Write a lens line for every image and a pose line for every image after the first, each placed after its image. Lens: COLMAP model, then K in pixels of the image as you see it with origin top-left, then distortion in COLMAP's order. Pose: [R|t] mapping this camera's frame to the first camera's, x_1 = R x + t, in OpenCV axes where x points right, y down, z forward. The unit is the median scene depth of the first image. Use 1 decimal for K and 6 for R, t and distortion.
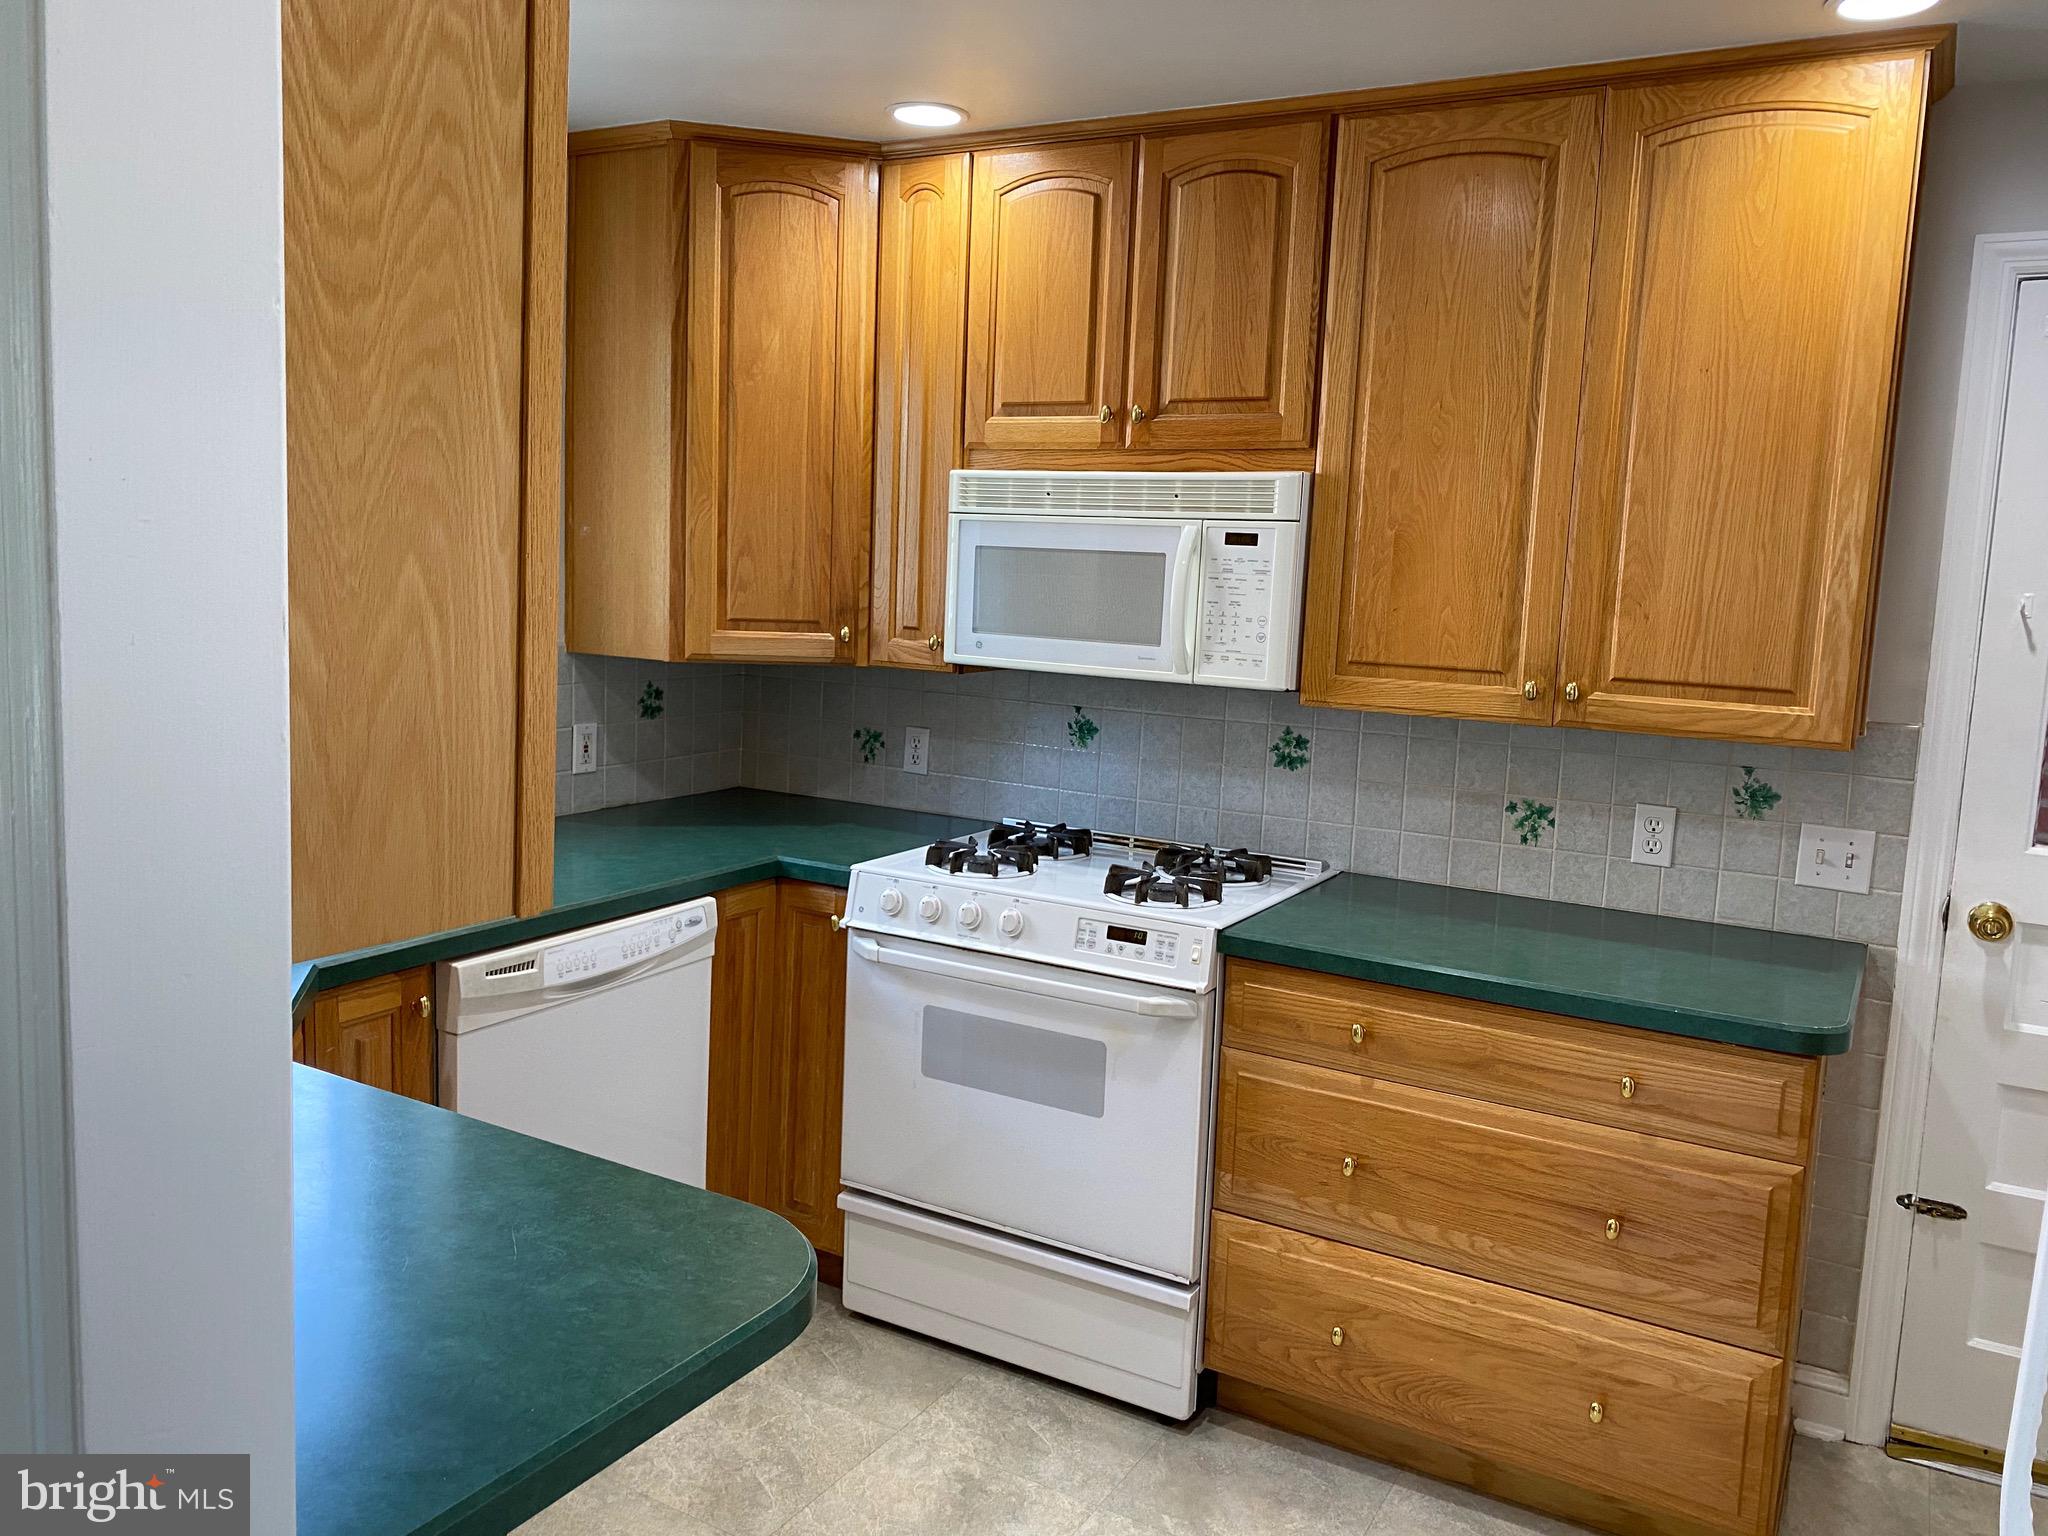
lens RADIAL K [[1565.7, 0, 1002.8], [0, 1565.7, 767.7], [0, 0, 1]] dist [0.021484, -0.021568]
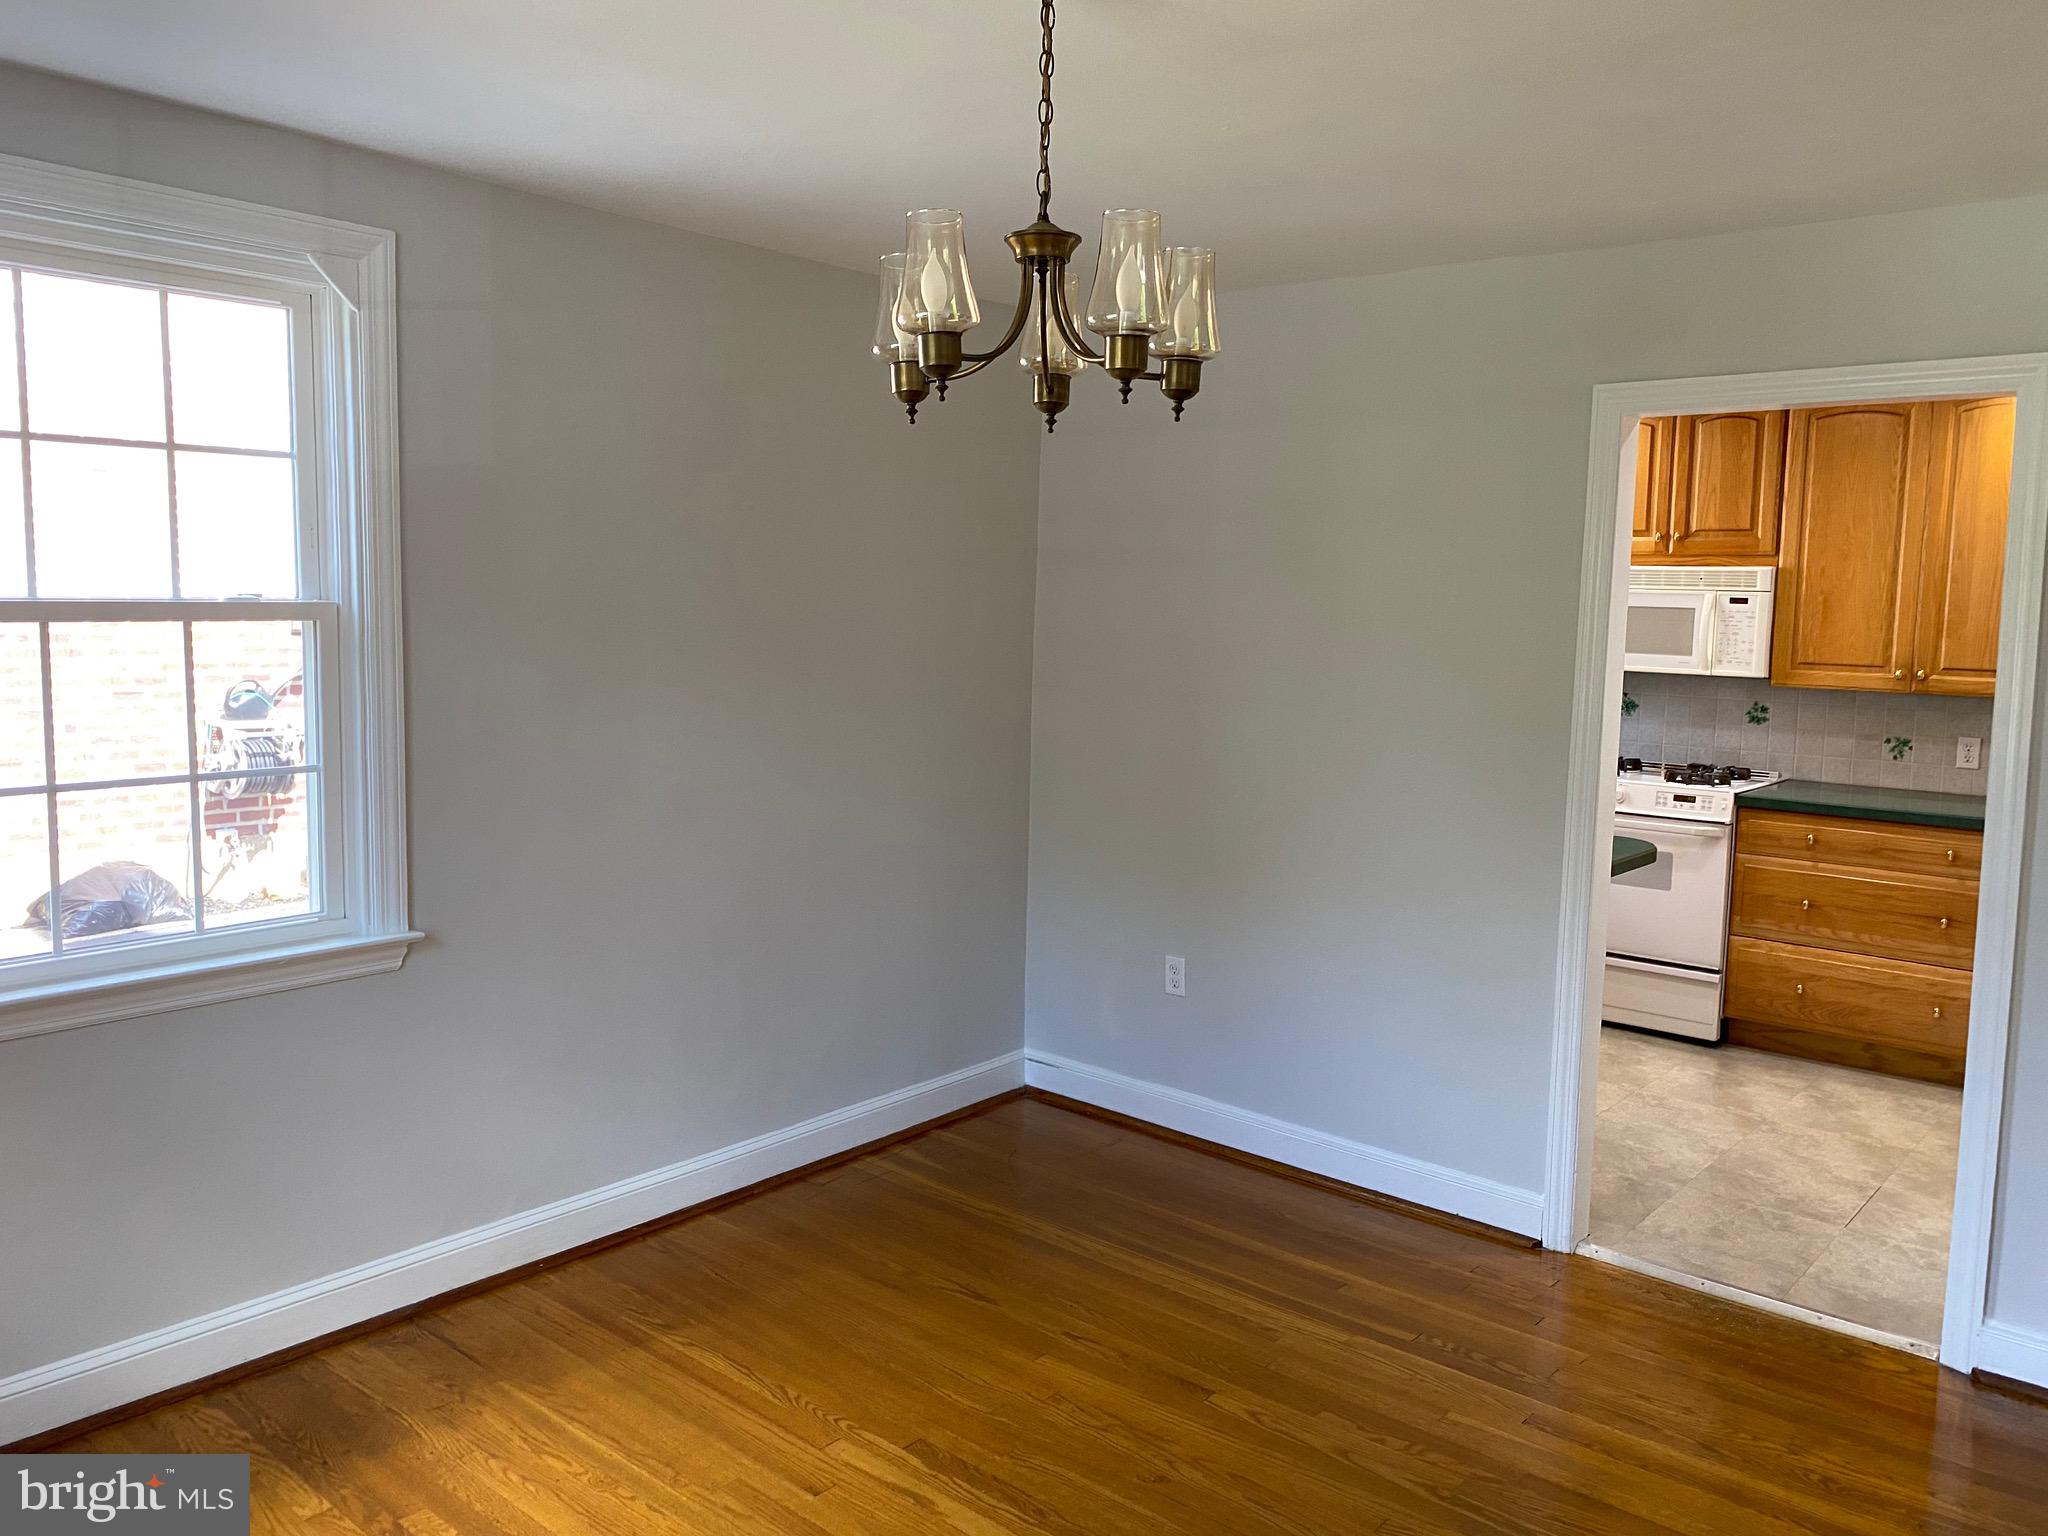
lens RADIAL K [[1565.7, 0, 1043.4], [0, 1565.7, 754.6], [0, 0, 1]] dist [0.021484, -0.021568]
pose [[0.985705, 0.002494, -0.168464, -0.390829], [-0.008953, 0.999253, -0.037592, 0.133825], [0.168245, 0.038563, 0.984991, -1.127281]]
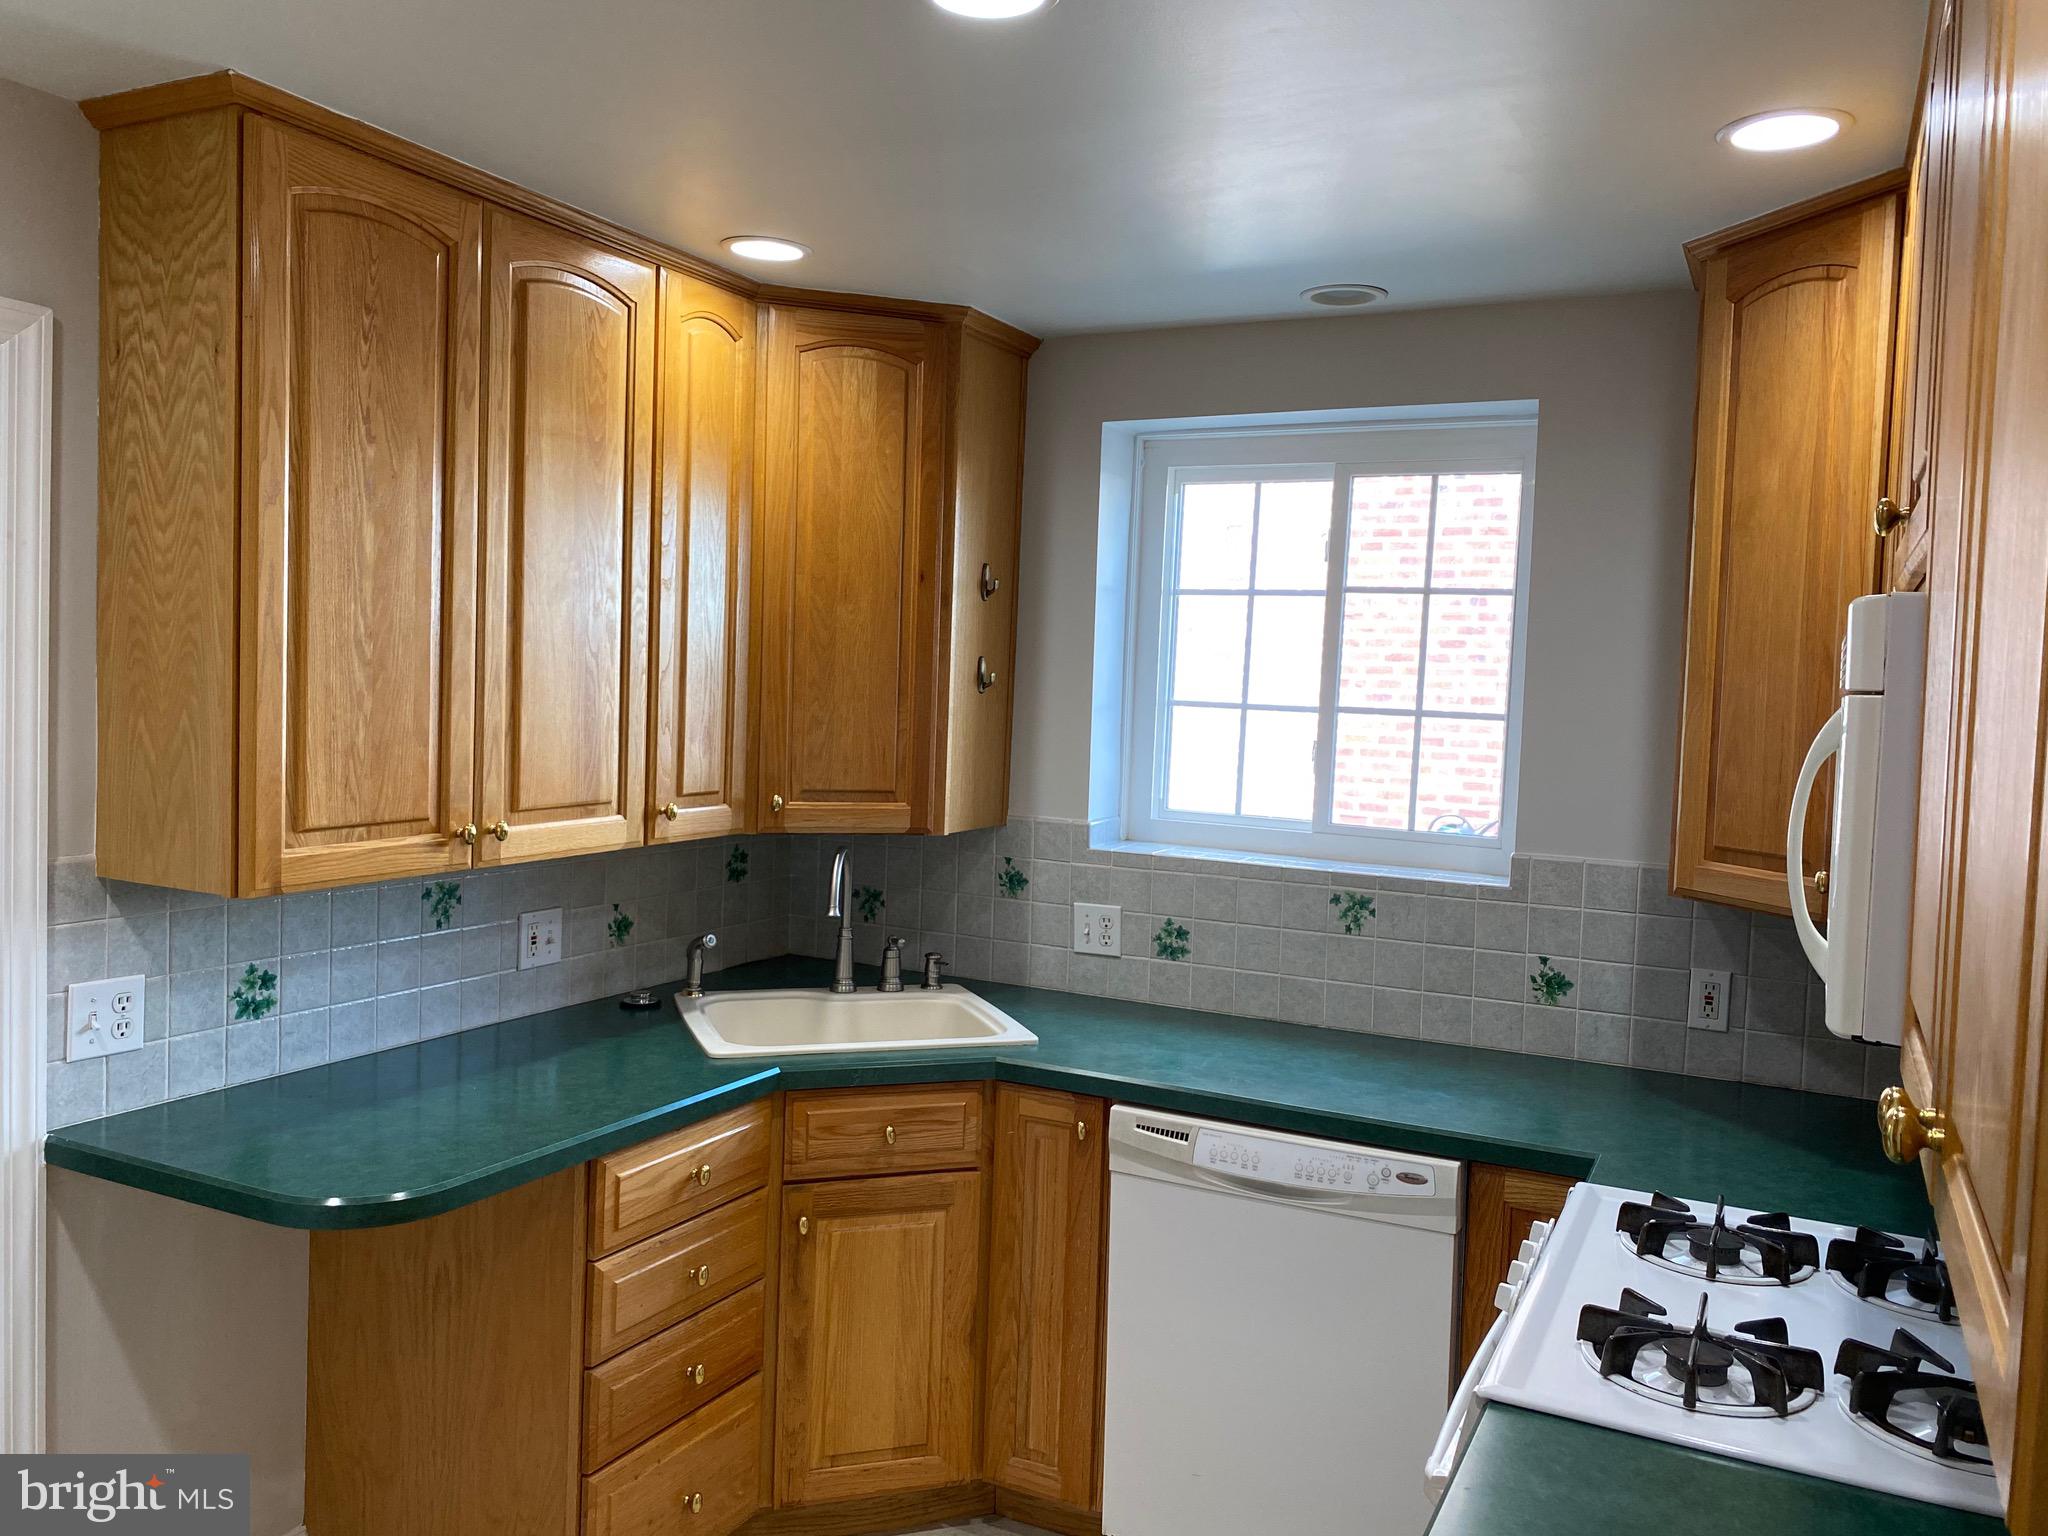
lens RADIAL K [[1565.7, 0, 1024.7], [0, 1565.7, 765.6], [0, 0, 1]] dist [0.021484, -0.021568]
pose [[0.055523, 0.013226, -0.998370, 0.697996], [-0.169075, 0.985596, 0.003654, -0.098850], [0.984038, 0.168597, 0.056959, 0.763205]]
